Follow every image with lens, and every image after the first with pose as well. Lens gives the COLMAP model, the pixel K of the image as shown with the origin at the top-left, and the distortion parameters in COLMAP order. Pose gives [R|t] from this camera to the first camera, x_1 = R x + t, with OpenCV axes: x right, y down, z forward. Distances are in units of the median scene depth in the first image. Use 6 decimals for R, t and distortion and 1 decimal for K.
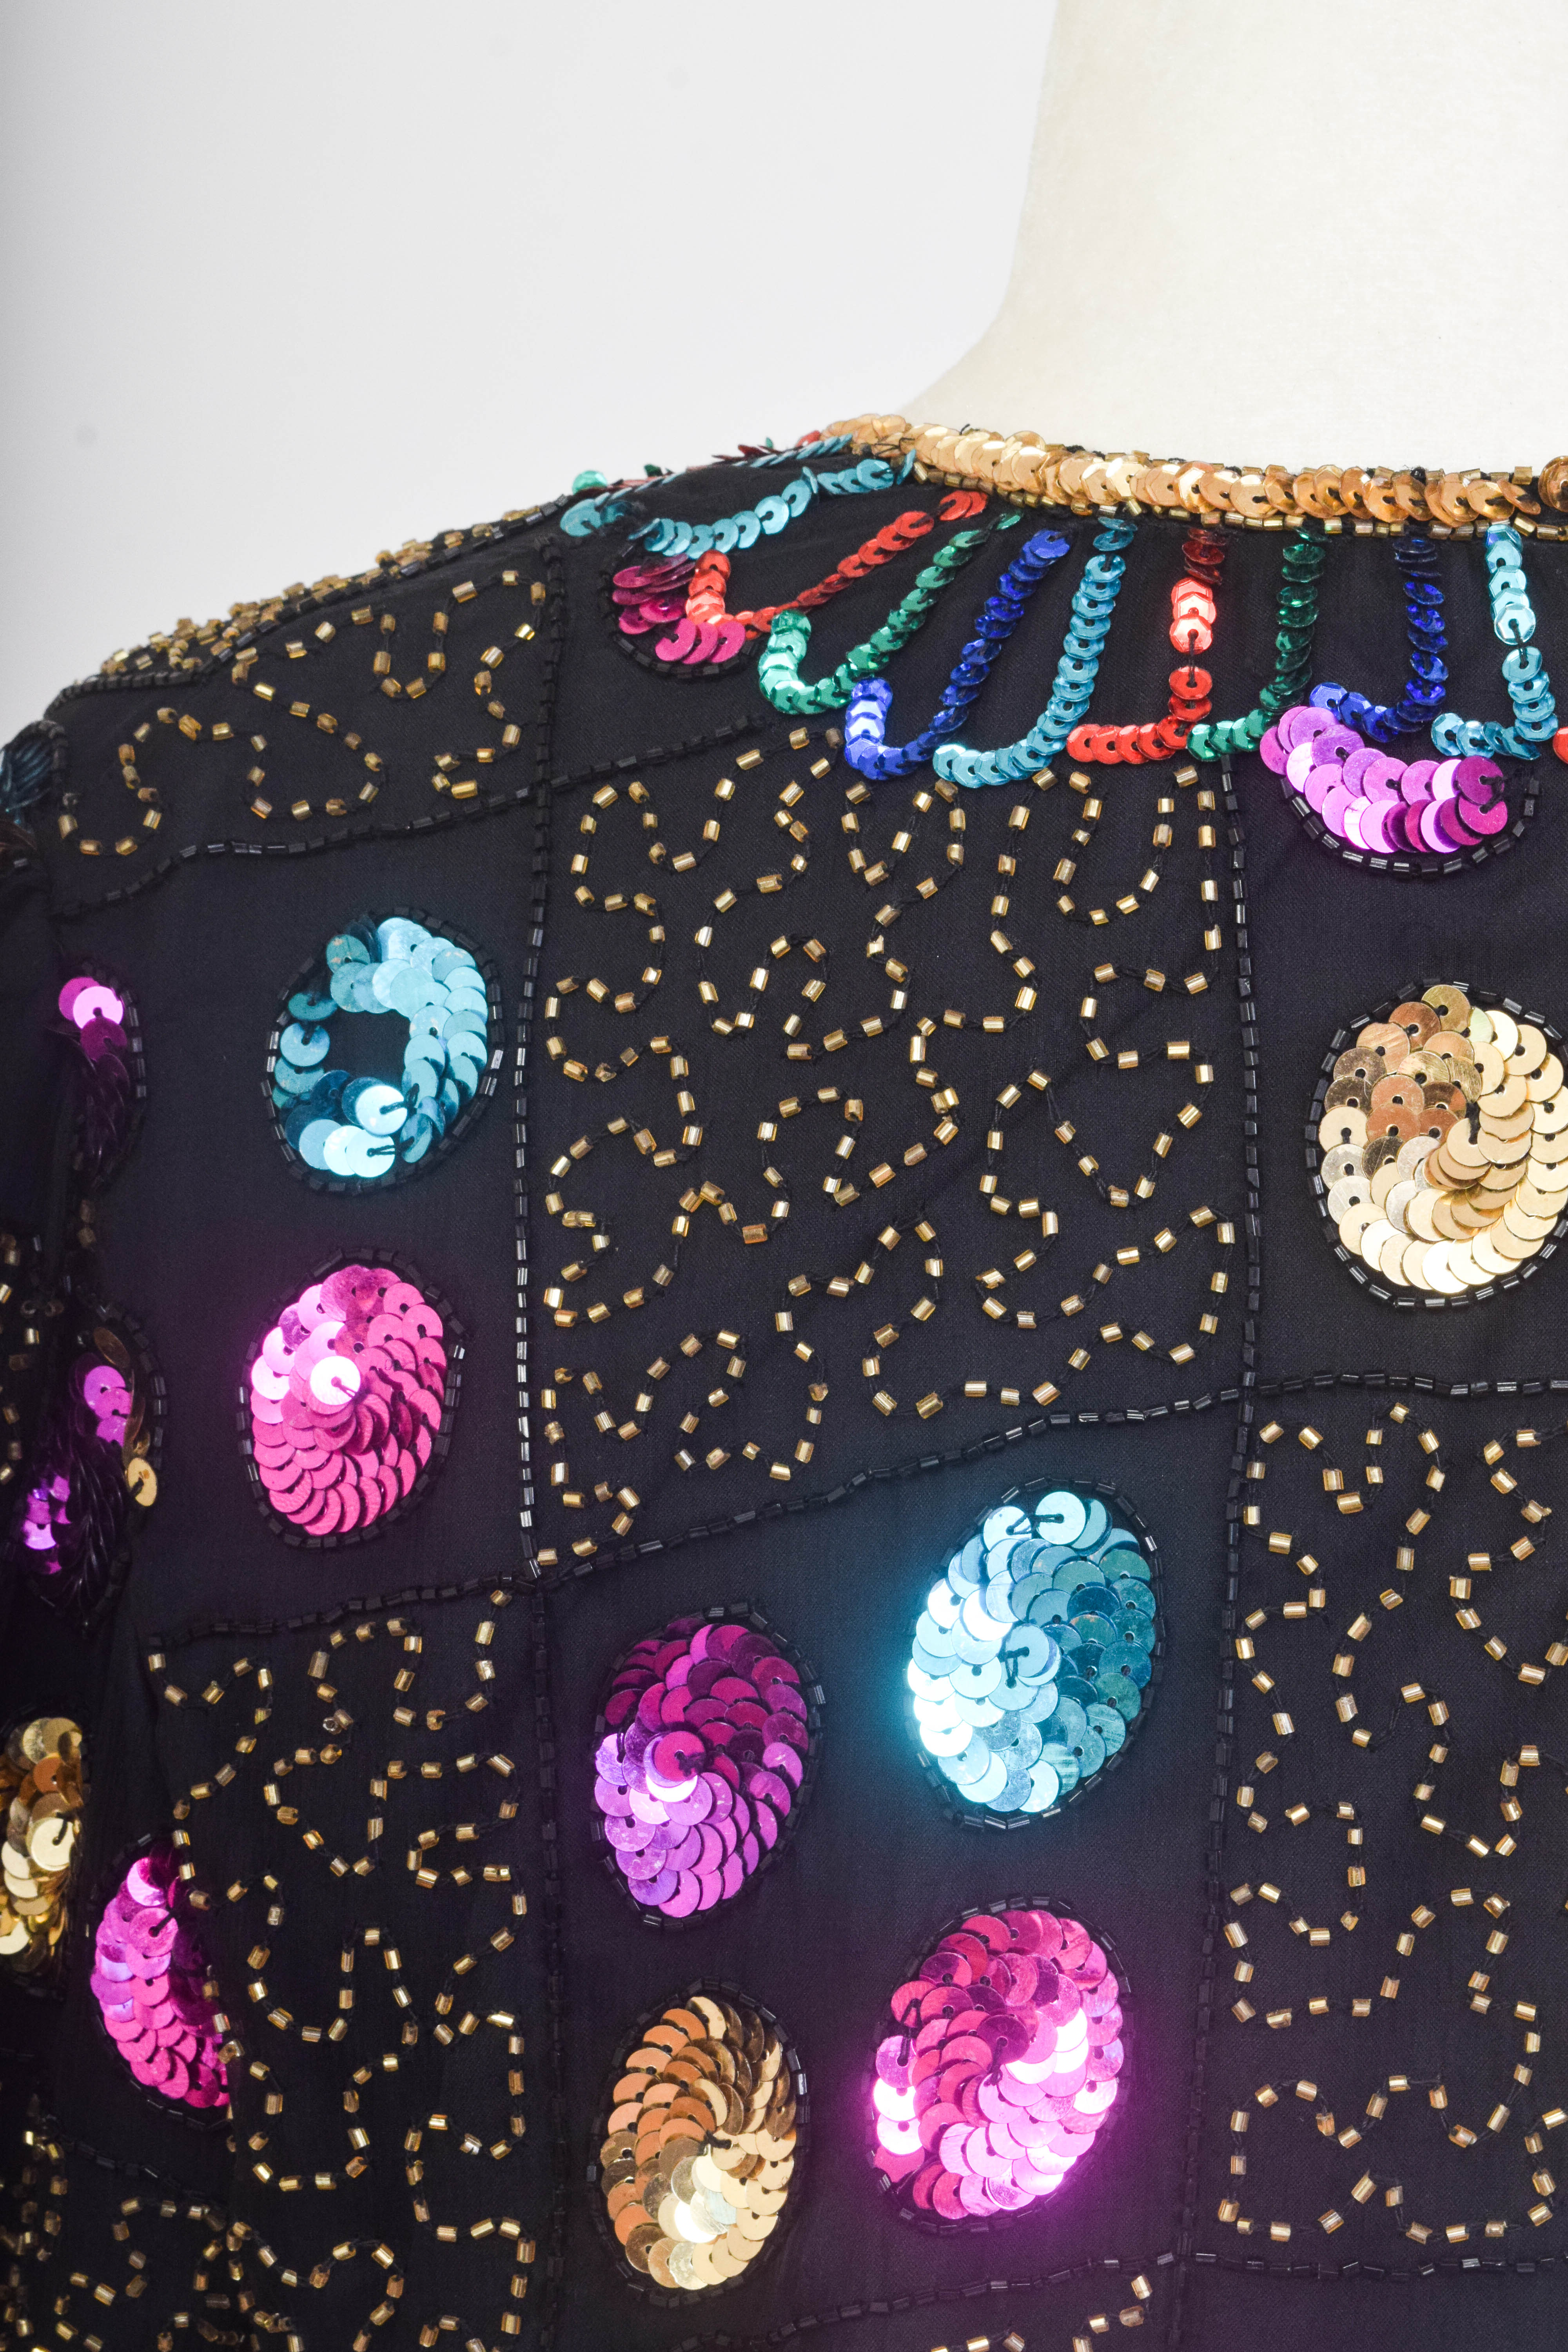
lens RADIAL K [[5133.7, 0, 781.2], [0, 5133.7, 1175.4], [0, 0, 1]] dist [-0.016750, 0.000000]
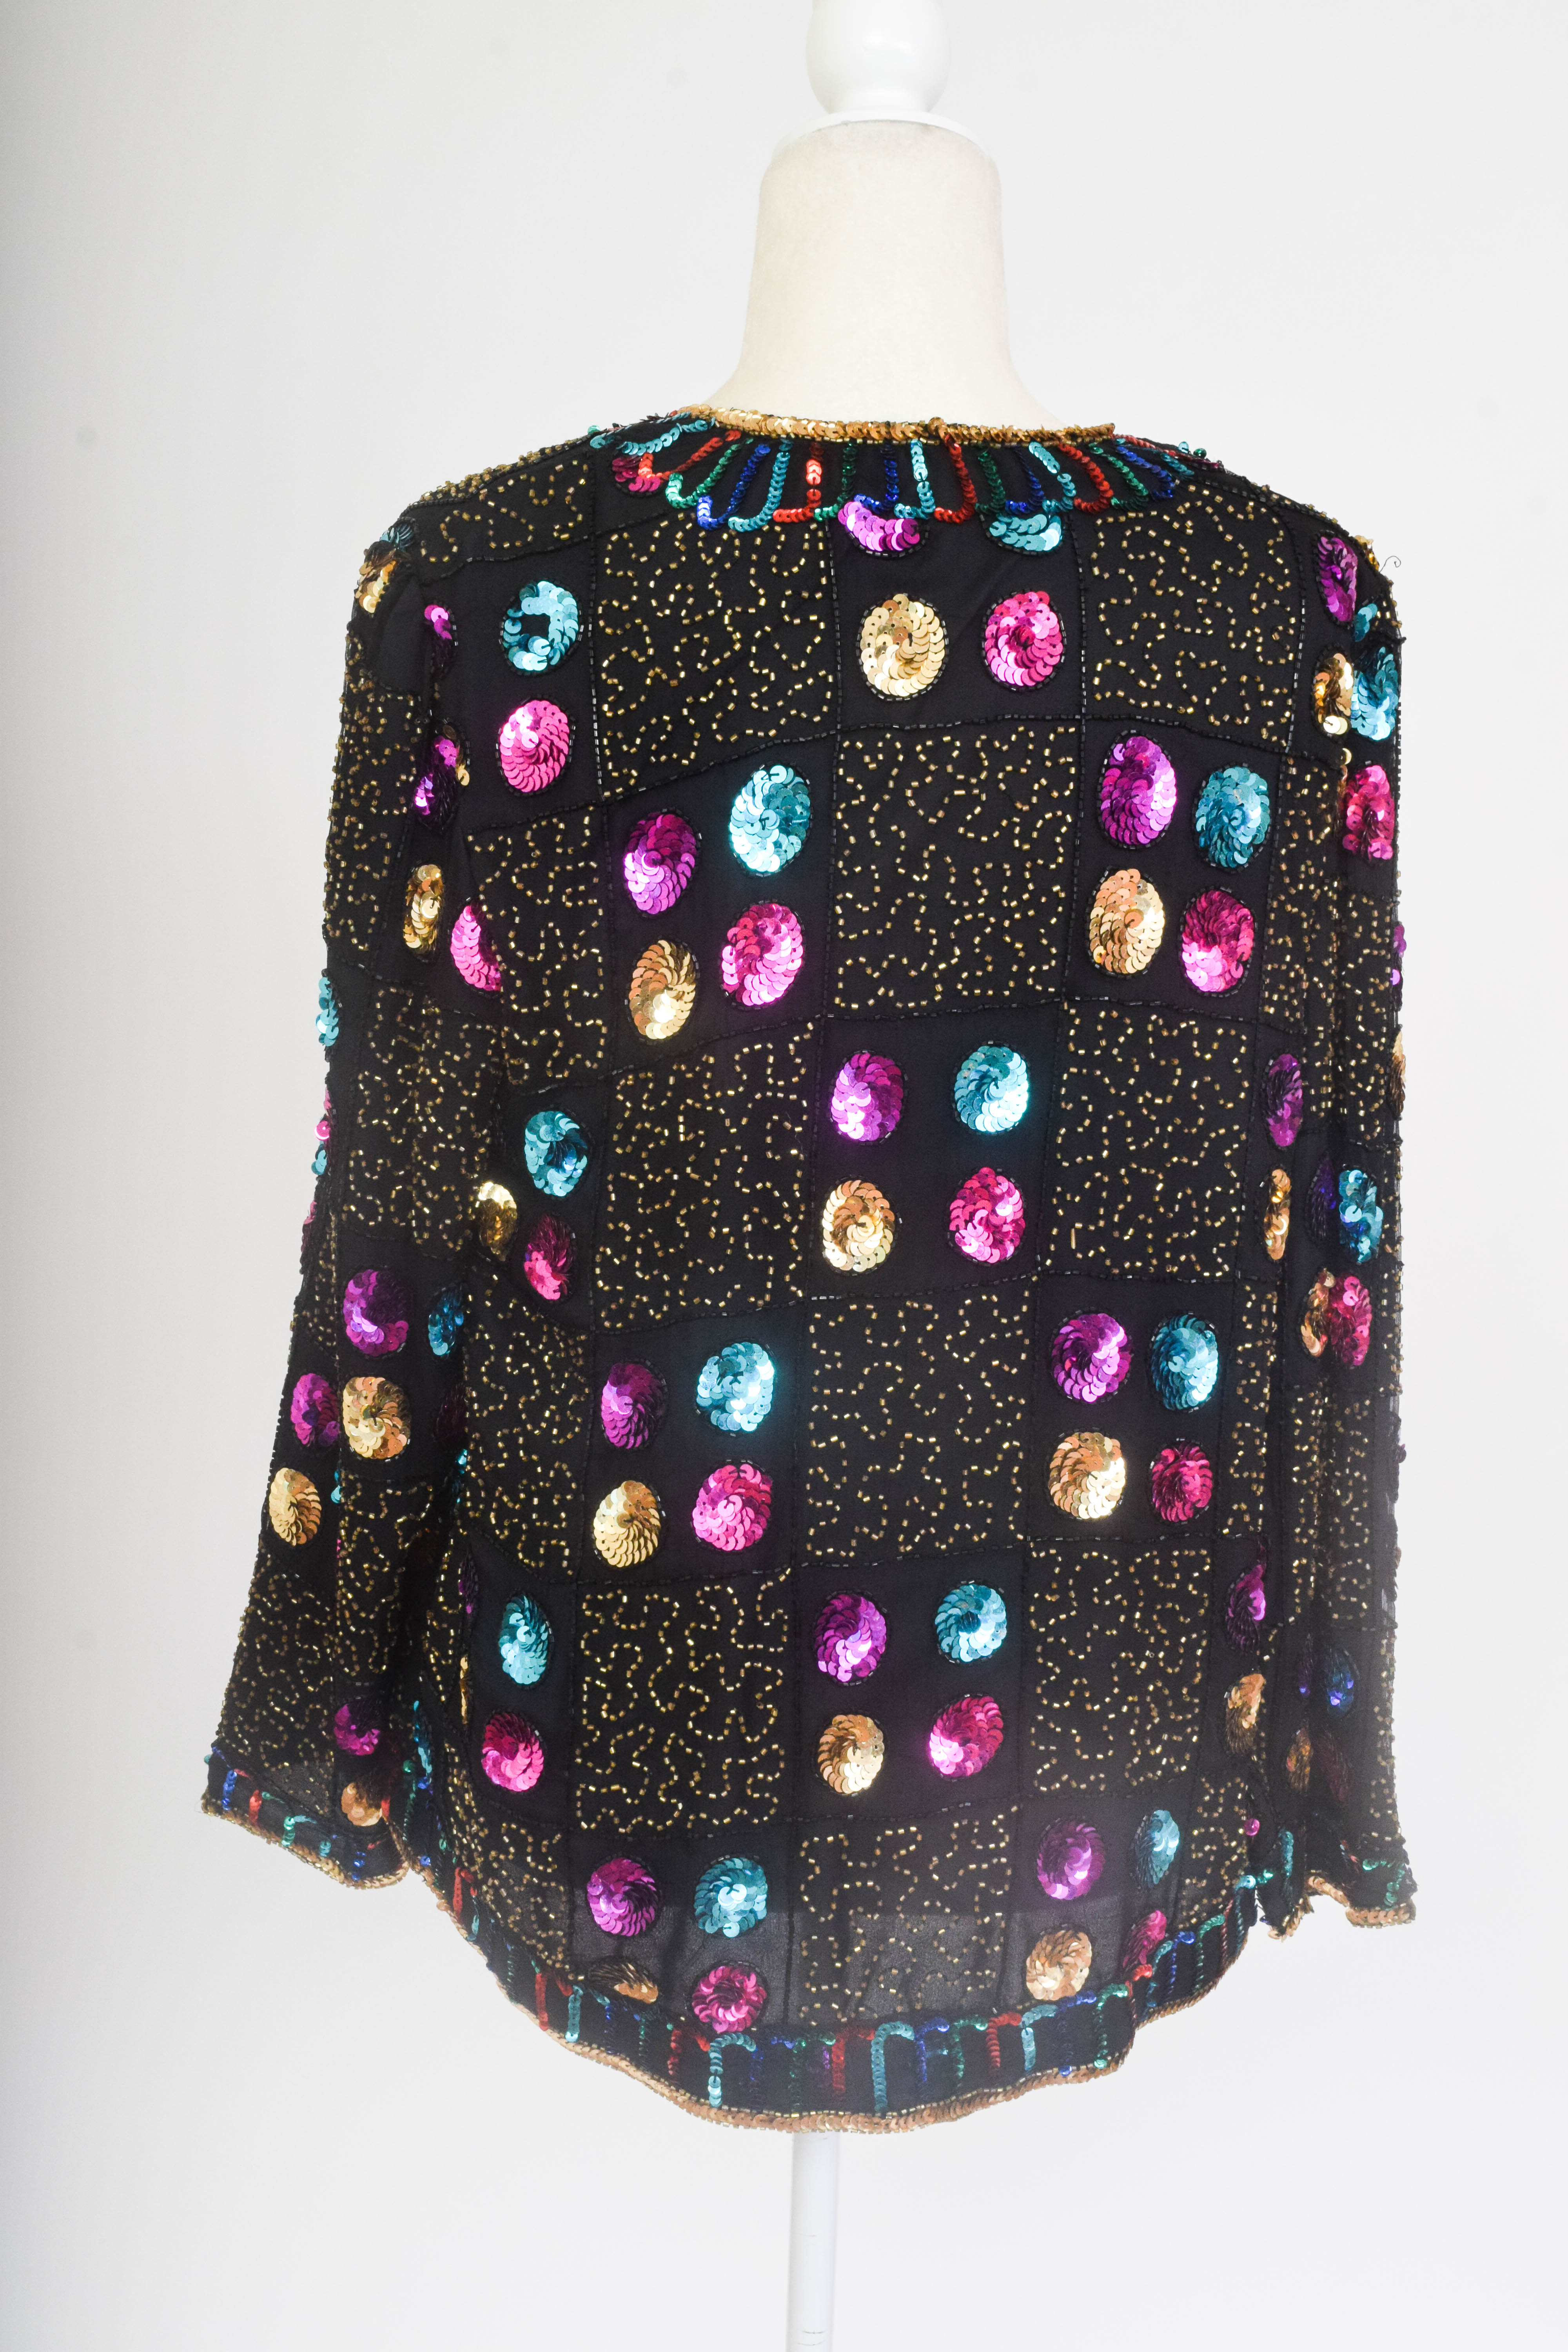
lens RADIAL K [[2828.6, 0, 788.8], [0, 2828.6, 1179.7], [0, 0, 1]] dist [-0.021875, 0.000000]
pose [[0.994387, -0.034740, 0.099943, -0.112618], [0.022510, 0.992399, 0.120986, 0.100125], [-0.103386, -0.118057, 0.987610, -0.669453]]
